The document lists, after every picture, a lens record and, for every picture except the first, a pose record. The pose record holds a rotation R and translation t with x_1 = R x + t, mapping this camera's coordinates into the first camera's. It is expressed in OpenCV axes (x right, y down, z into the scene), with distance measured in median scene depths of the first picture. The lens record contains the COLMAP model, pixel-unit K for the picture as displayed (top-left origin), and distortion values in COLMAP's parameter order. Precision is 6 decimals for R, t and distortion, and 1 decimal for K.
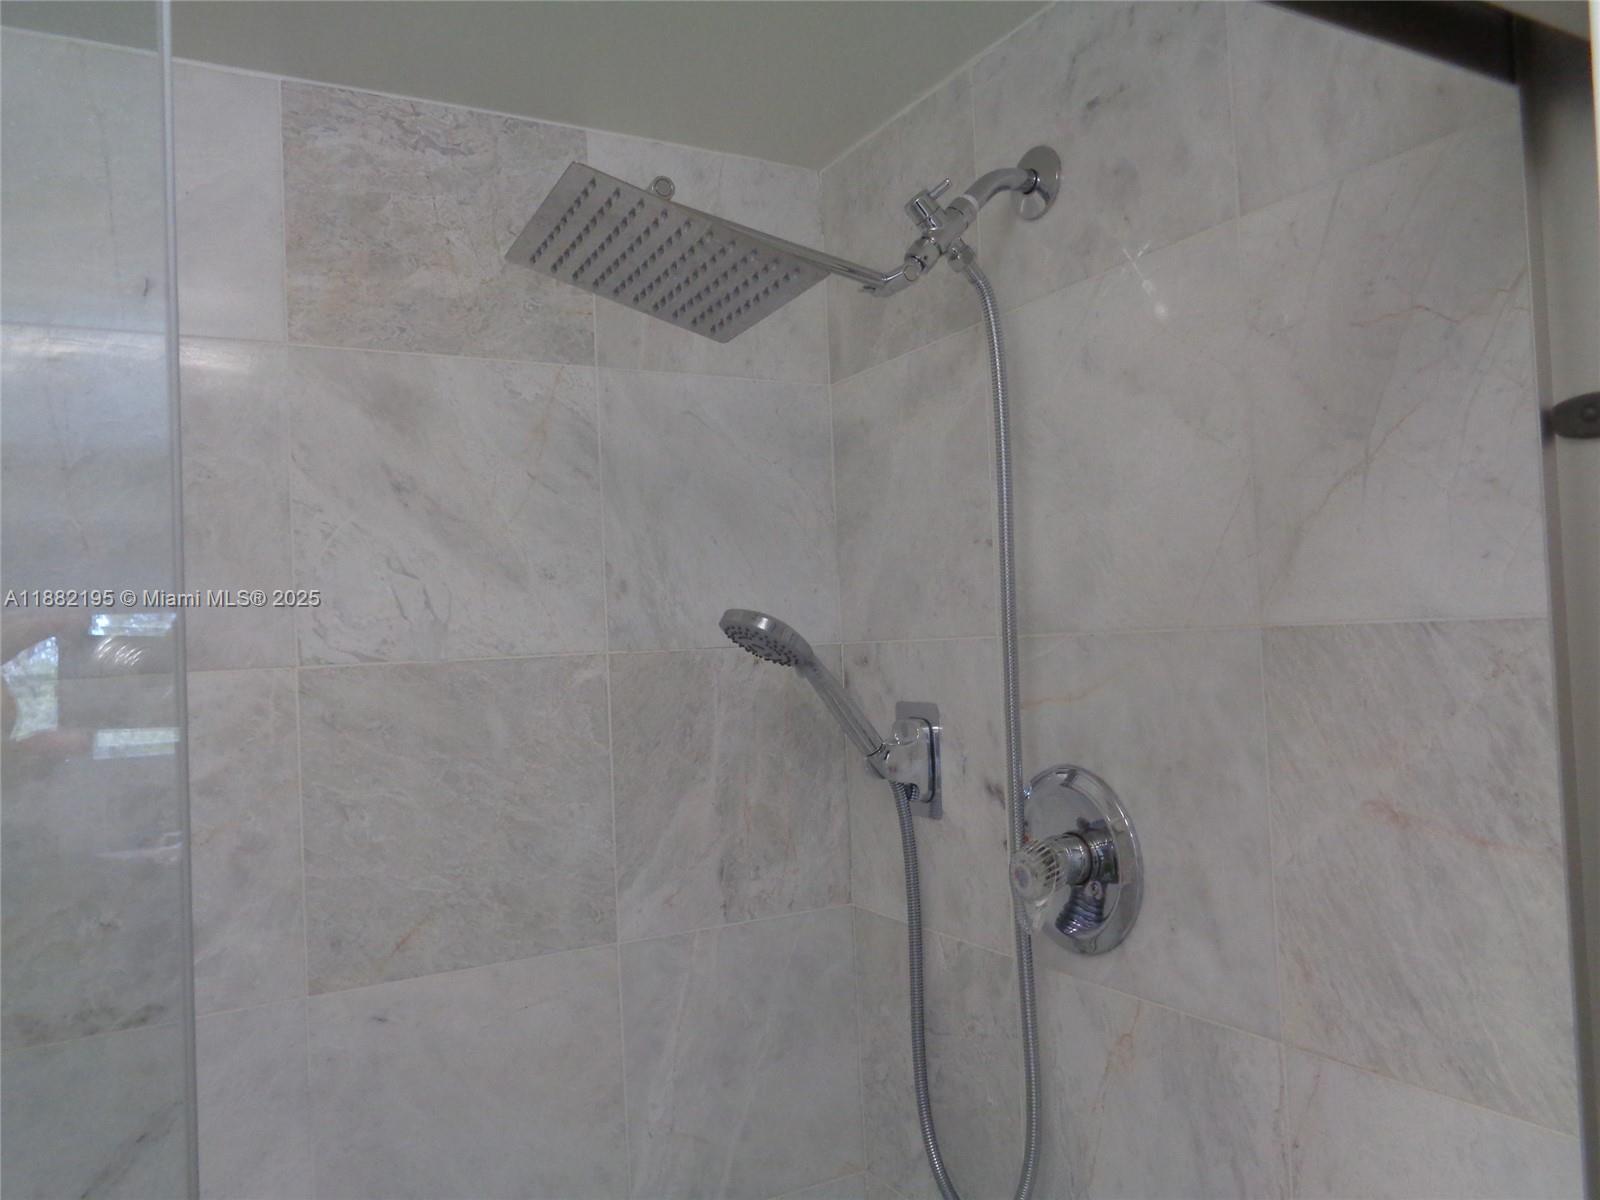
lens RADIAL K [[1197.6, 0, 788.6], [0, 1197.6, 602.2], [0, 0, 1]] dist [-0.009175, 0.003200]
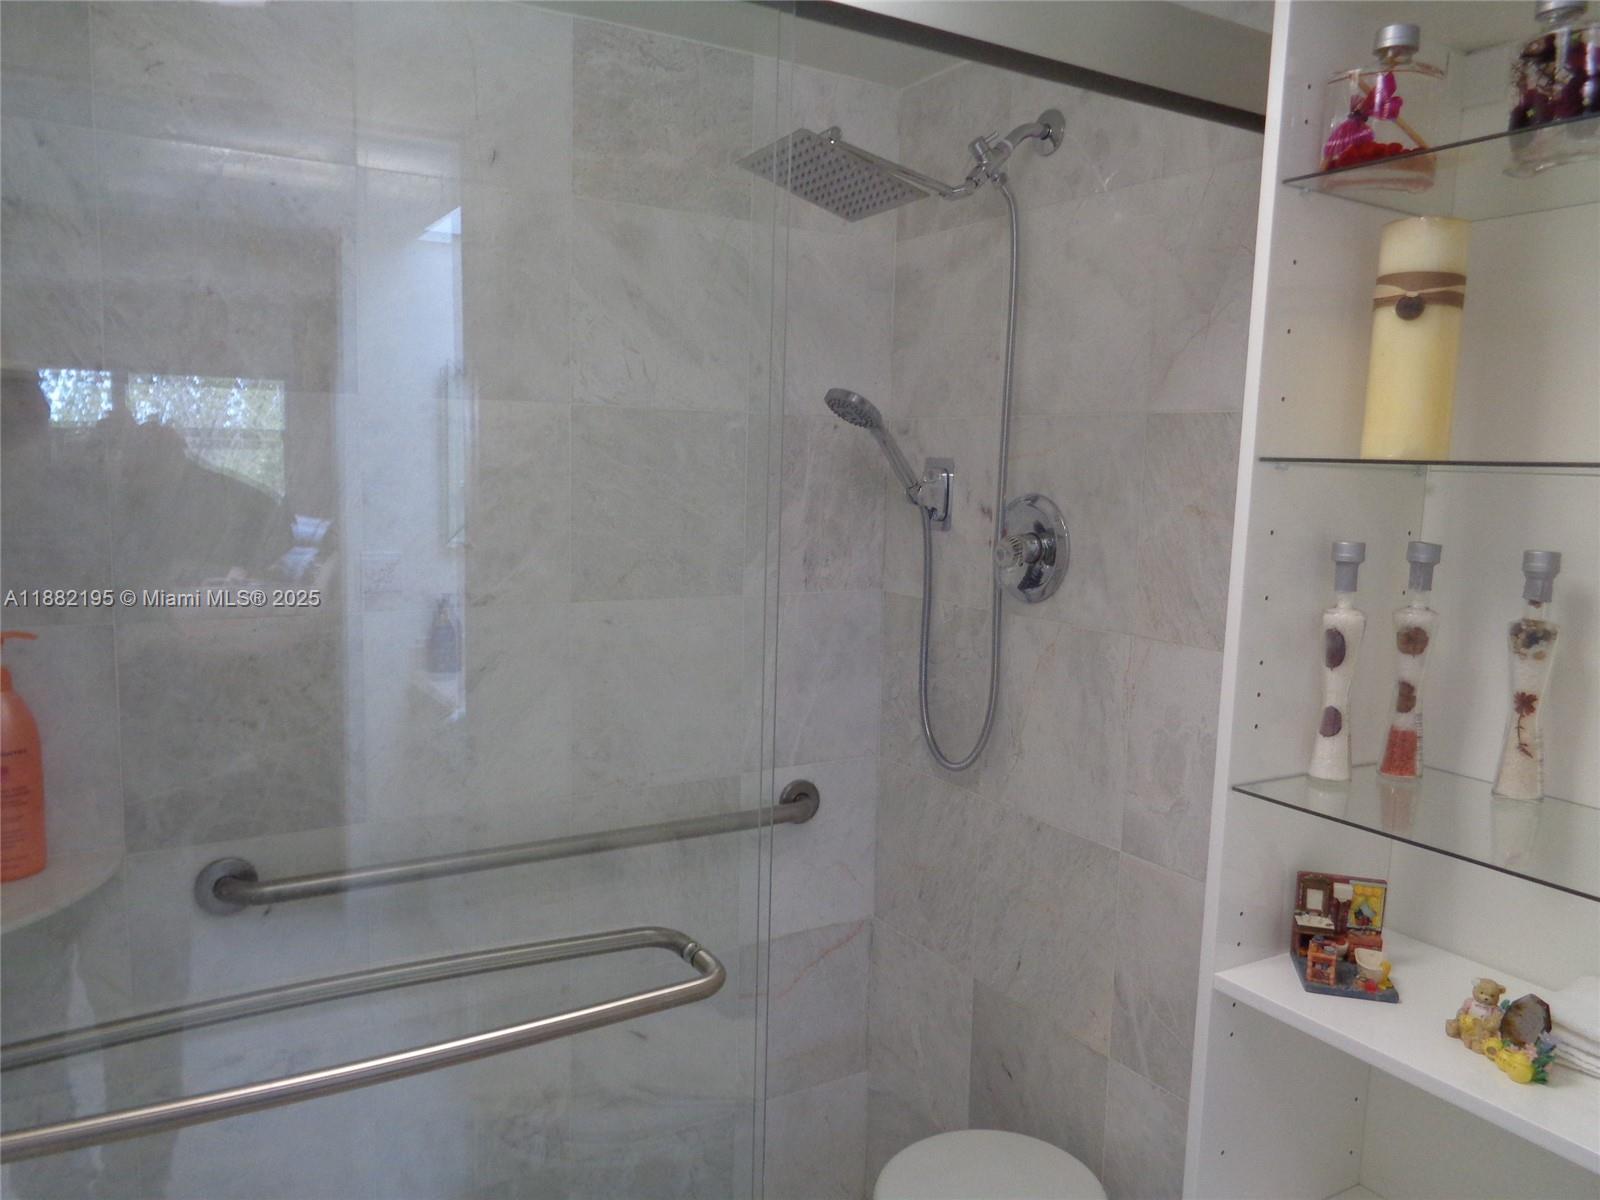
lens RADIAL K [[1199.7, 0, 800.0], [0, 1199.7, 600.0], [0, 0, 1]] dist [0.003404, 0.003420]
pose [[0.996564, 0.064116, 0.052435, -0.160299], [-0.071222, 0.986519, 0.147334, 0.052530], [-0.042282, -0.150562, 0.987696, -0.630351]]
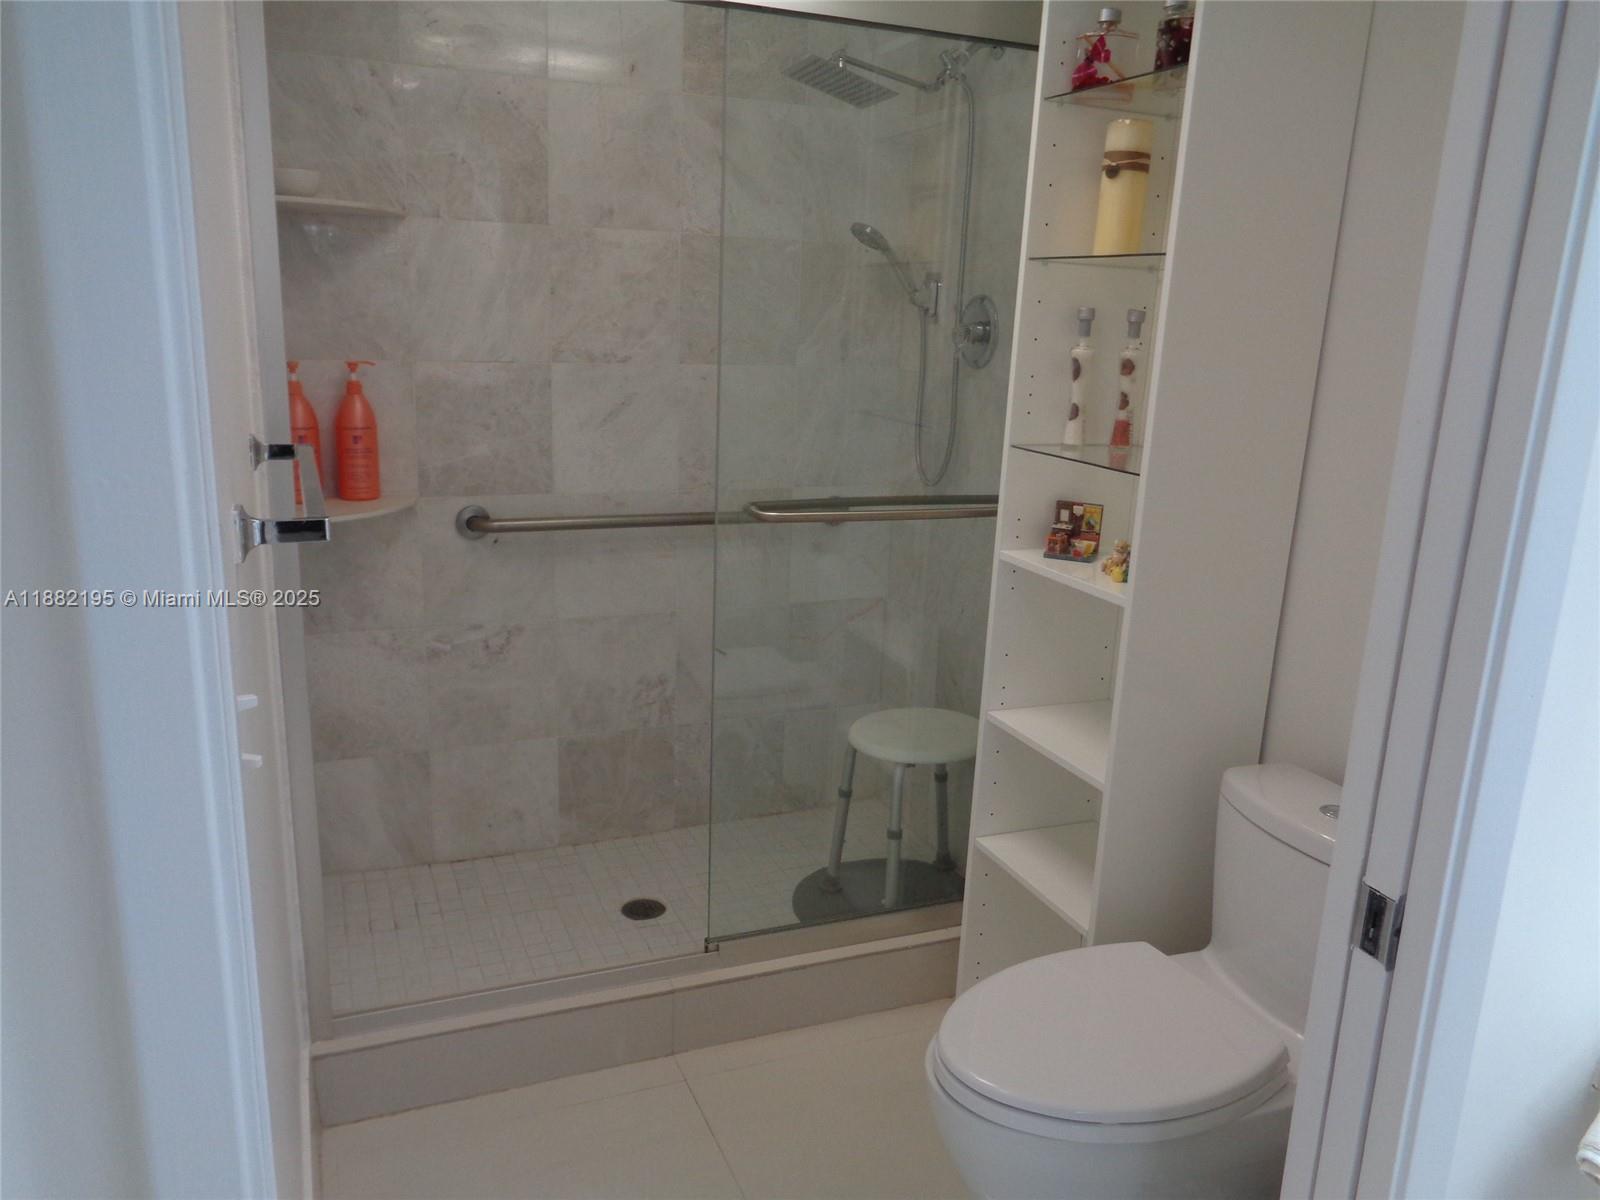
lens RADIAL K [[1206.6, 0, 804.3], [0, 1206.6, 598.2], [0, 0, 1]] dist [-0.006574, -0.002916]
pose [[0.991393, 0.102432, -0.081531, 0.123191], [-0.076736, 0.959222, 0.272039, 0.078800], [0.106072, -0.263441, 0.958826, -1.514439]]
